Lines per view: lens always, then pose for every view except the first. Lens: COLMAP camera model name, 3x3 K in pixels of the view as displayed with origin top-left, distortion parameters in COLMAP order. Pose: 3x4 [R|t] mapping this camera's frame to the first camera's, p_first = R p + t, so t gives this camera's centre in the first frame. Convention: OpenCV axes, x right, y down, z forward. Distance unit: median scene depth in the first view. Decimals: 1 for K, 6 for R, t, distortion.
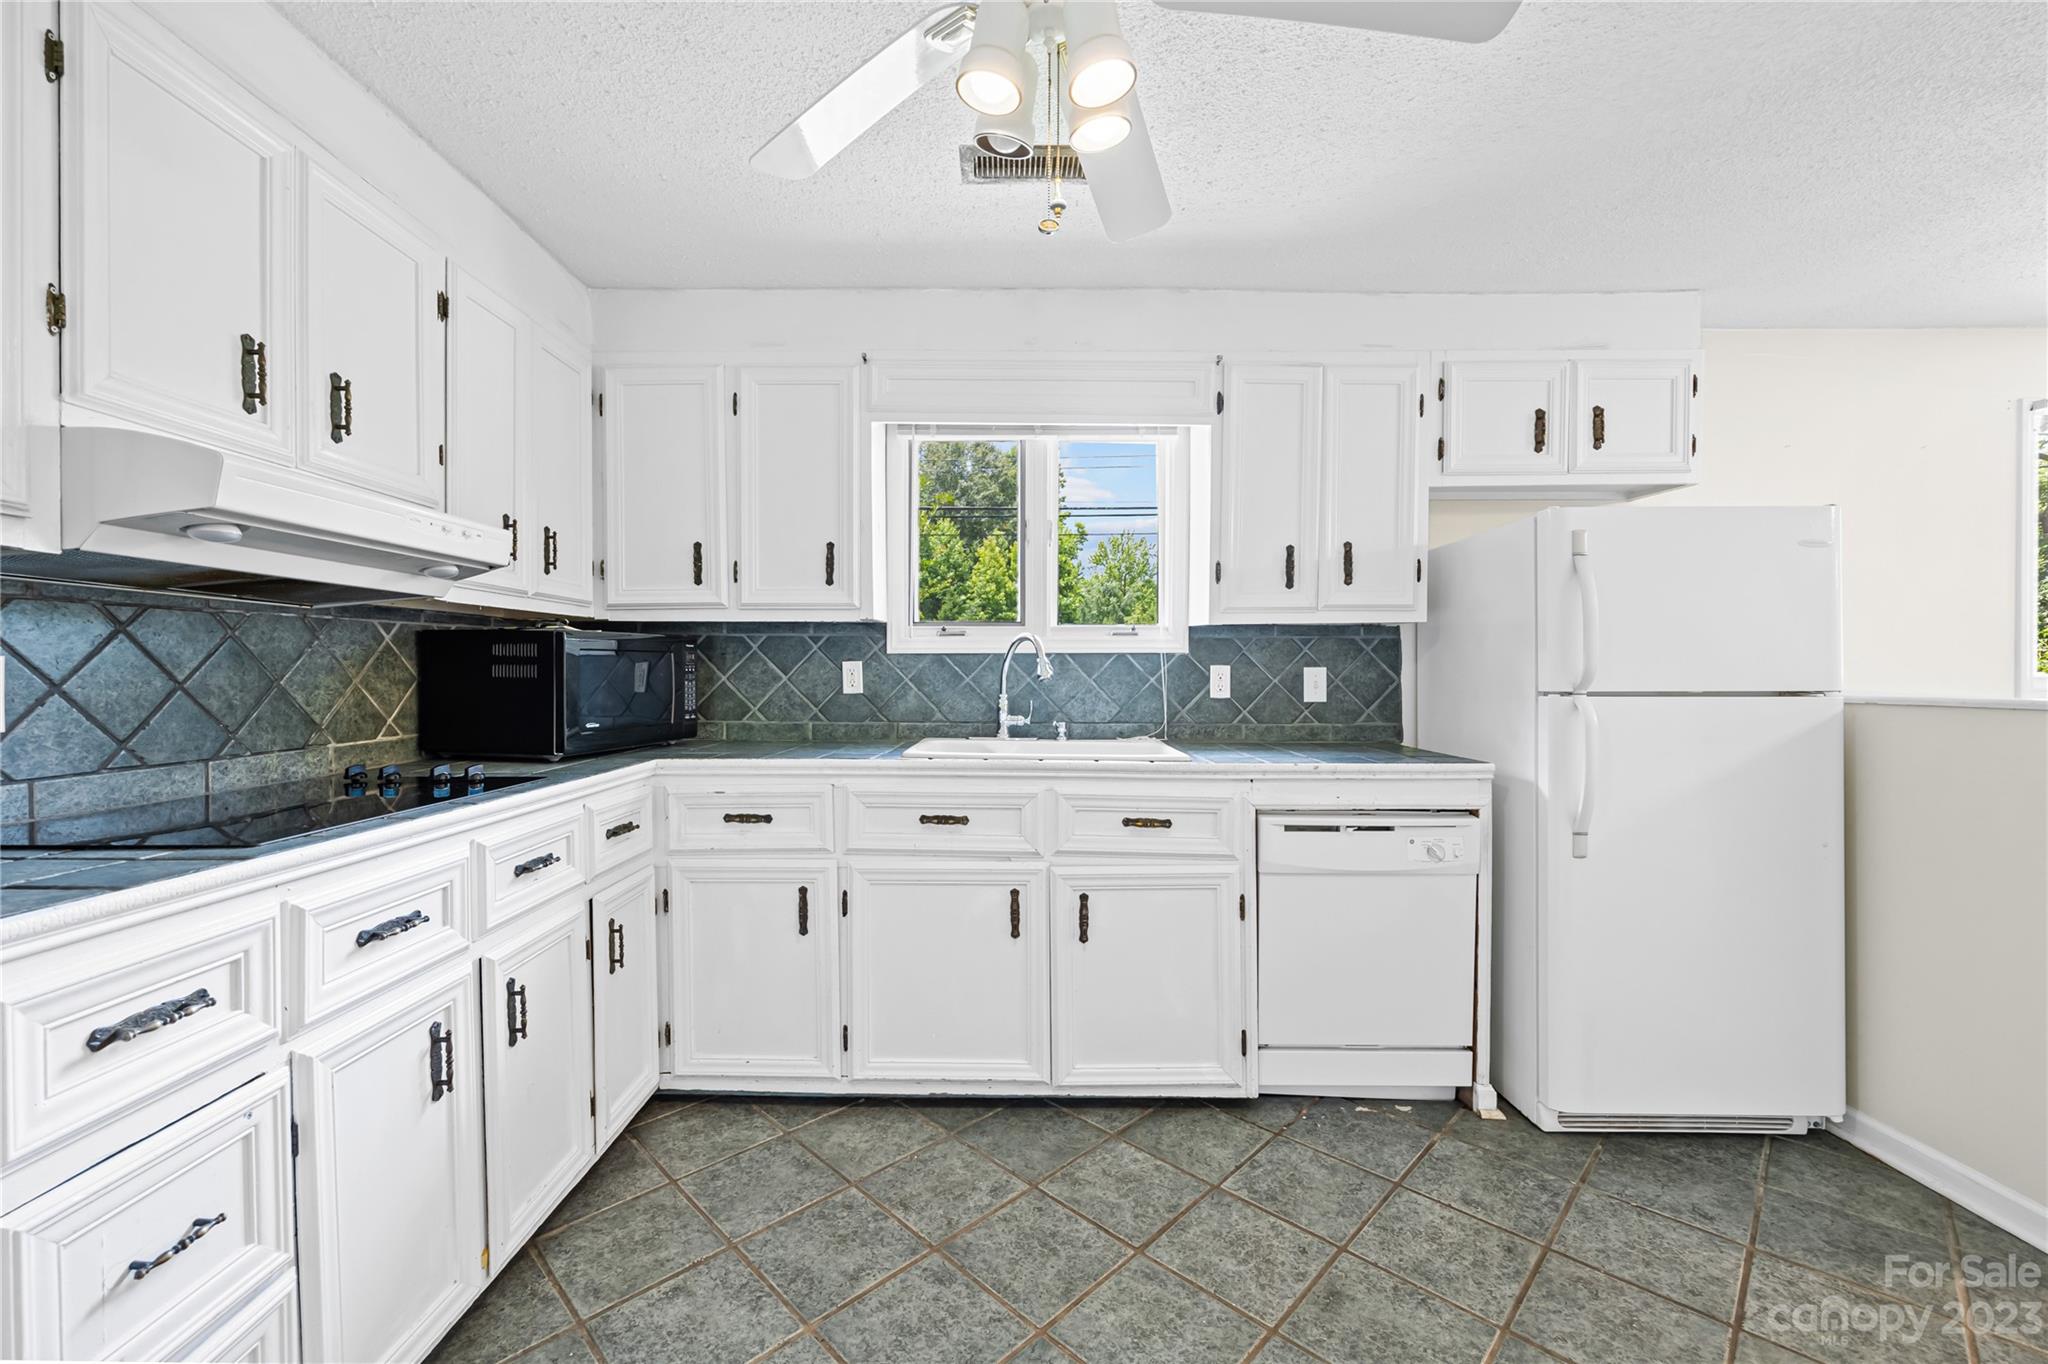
lens RADIAL K [[837.0, 0, 1018.5], [0, 837.0, 675.9], [0, 0, 1]] dist [-0.003452, -0.000388]
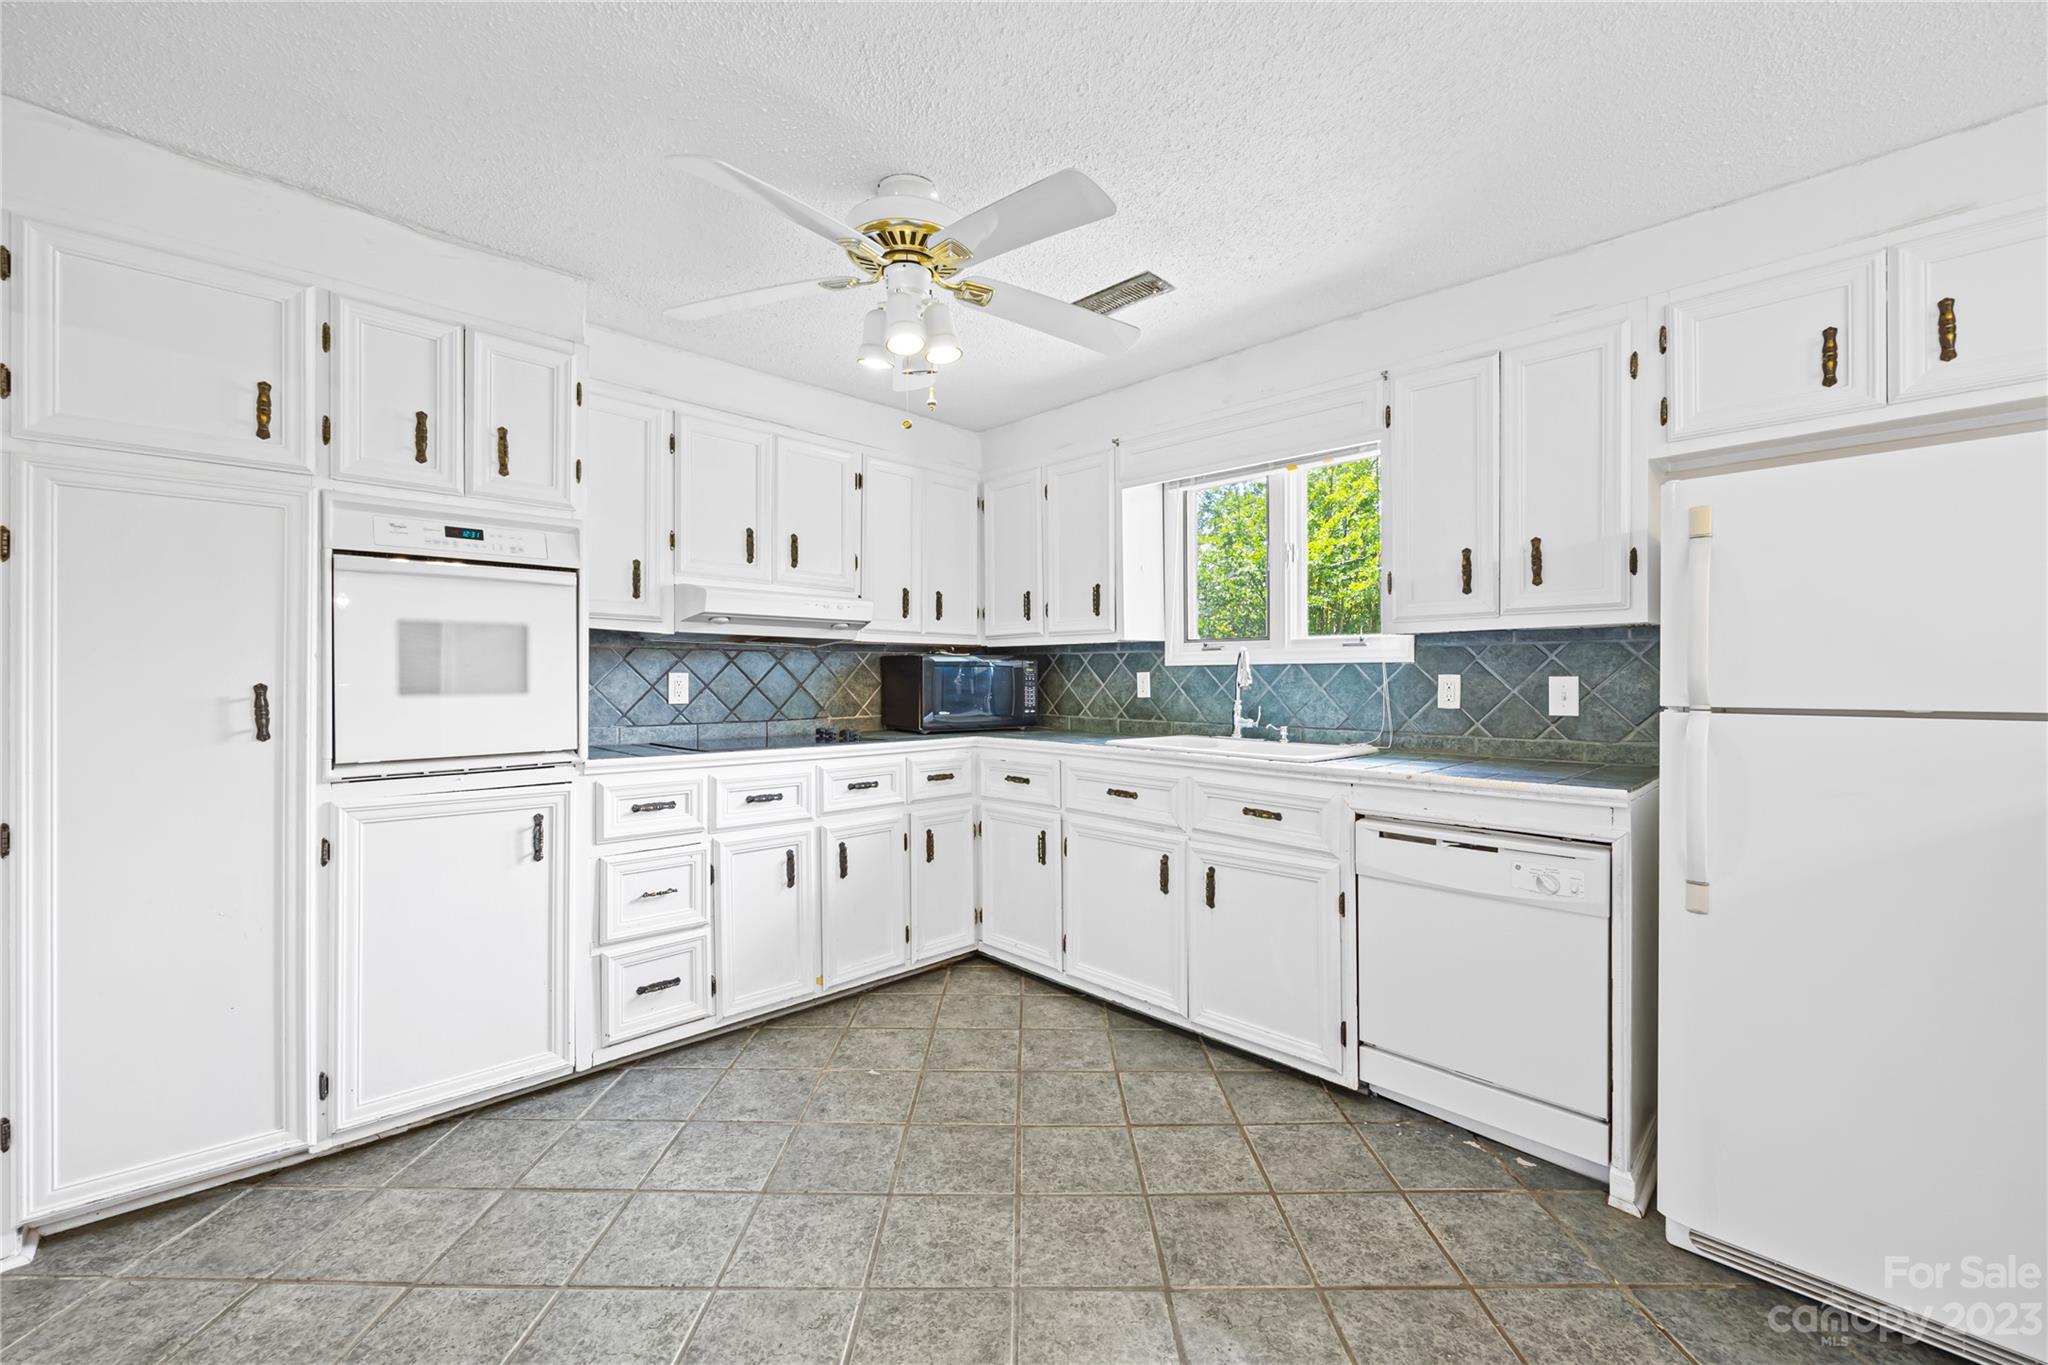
lens RADIAL K [[837.0, 0, 1032.7], [0, 837.0, 680.0], [0, 0, 1]] dist [-0.003452, -0.000388]
pose [[0.705477, 0.001280, -0.708732, 0.742247], [-0.005962, 0.999974, -0.004129, 0.000712], [0.708708, 0.007138, 0.705466, -0.022725]]
